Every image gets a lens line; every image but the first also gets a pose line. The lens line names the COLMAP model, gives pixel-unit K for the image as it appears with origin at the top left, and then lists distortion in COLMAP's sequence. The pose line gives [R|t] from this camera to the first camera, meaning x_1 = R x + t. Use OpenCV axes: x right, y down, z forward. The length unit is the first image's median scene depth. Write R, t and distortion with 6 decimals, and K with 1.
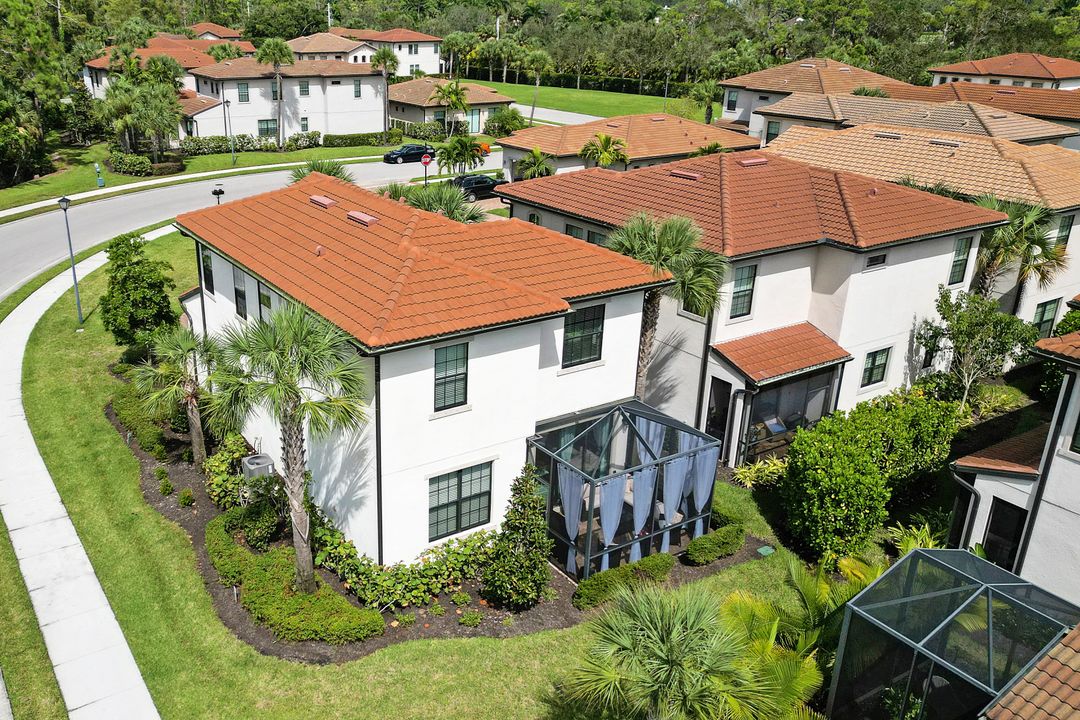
lens RADIAL K [[931.0, 0, 436.5], [0, 931.0, 360.6], [0, 0, 1]] dist [0.051872, -0.005140]
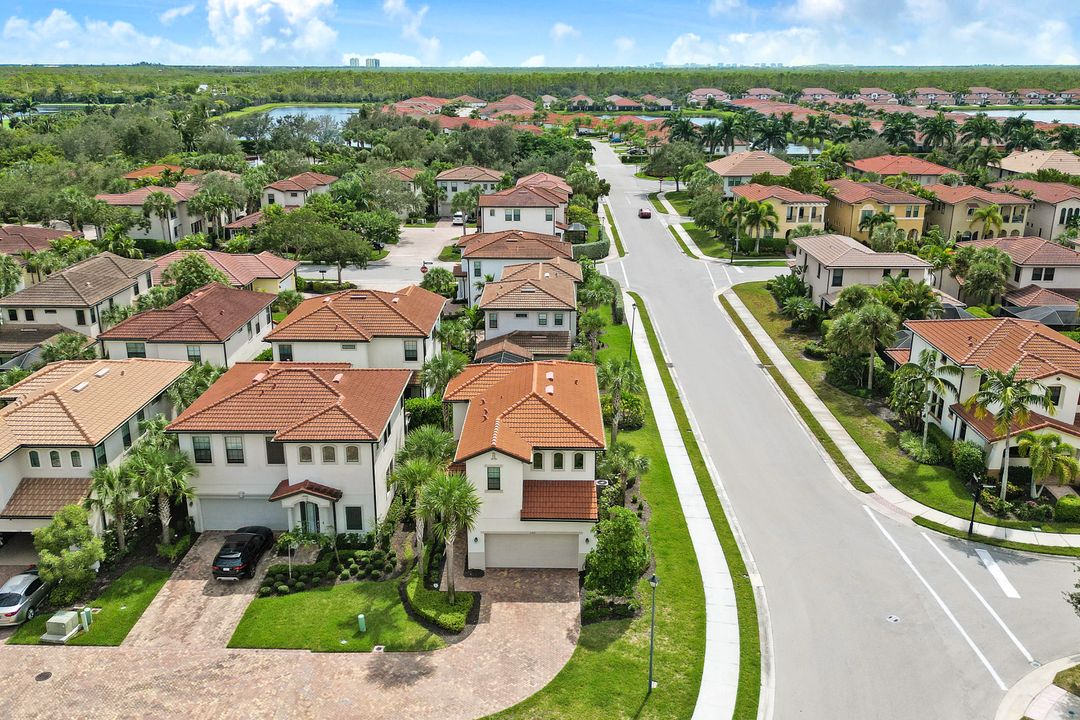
lens RADIAL K [[907.6, 0, 526.1], [0, 907.6, 353.4], [0, 0, 1]] dist [0.105712, -0.142284]
pose [[-0.838441, -0.166489, 0.518939, -1.001919], [0.195085, 0.797414, 0.571027, -1.261465], [-0.508879, 0.580010, -0.636105, 2.077277]]
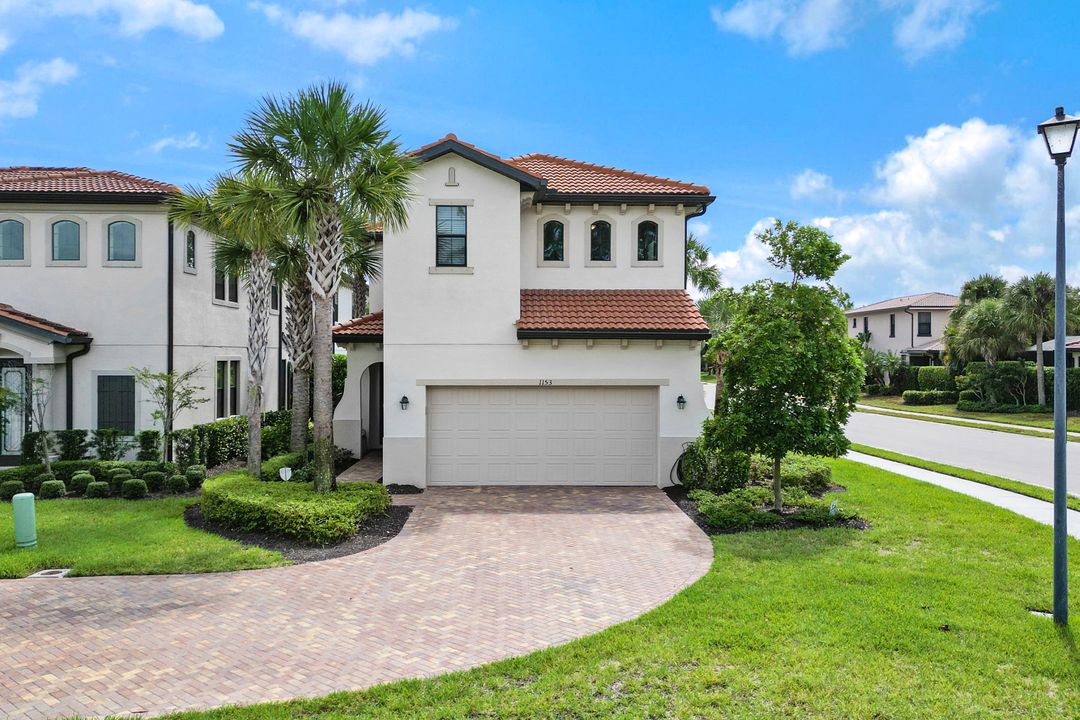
lens RADIAL K [[919.4, 0, 534.8], [0, 919.4, 361.7], [0, 0, 1]] dist [0.095977, -0.156289]
pose [[-0.867399, -0.011663, 0.497477, -0.536616], [0.172591, 0.930616, 0.322747, -0.290271], [-0.466724, 0.365810, -0.805203, 1.749372]]
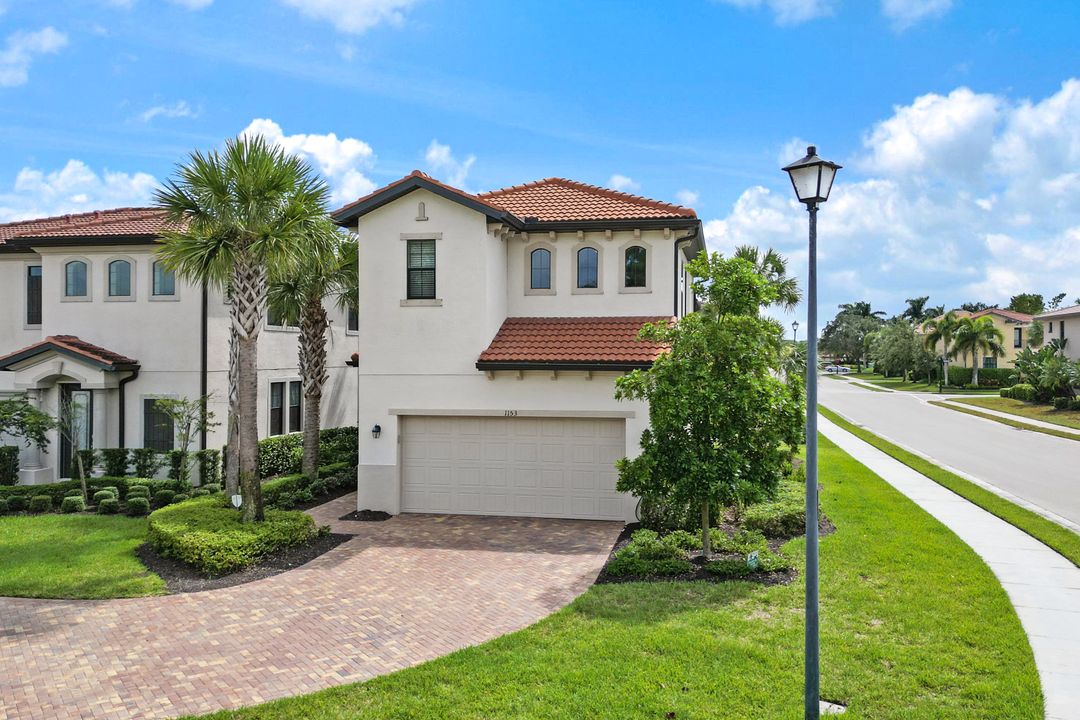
lens RADIAL K [[914.5, 0, 534.7], [0, 914.5, 357.4], [0, 0, 1]] dist [0.088617, -0.116428]
pose [[-0.729712, -0.009157, 0.683693, -0.678291], [0.241423, 0.932057, 0.270156, -0.272295], [-0.639715, 0.362195, -0.677923, 1.637256]]
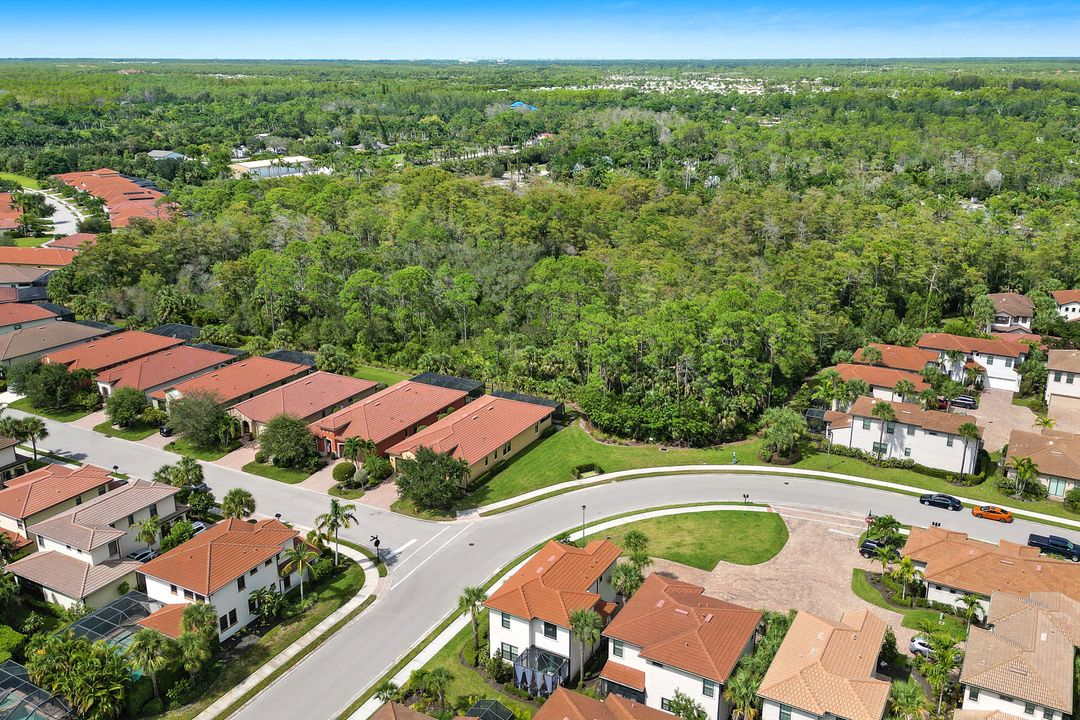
lens RADIAL K [[925.0, 0, 546.9], [0, 925.0, 358.6], [0, 0, 1]] dist [0.130915, -0.216618]
pose [[0.495748, 0.264880, -0.827087, 2.381966], [-0.309771, 0.943643, 0.116534, -1.195977], [0.811342, 0.198436, 0.549861, -0.998315]]
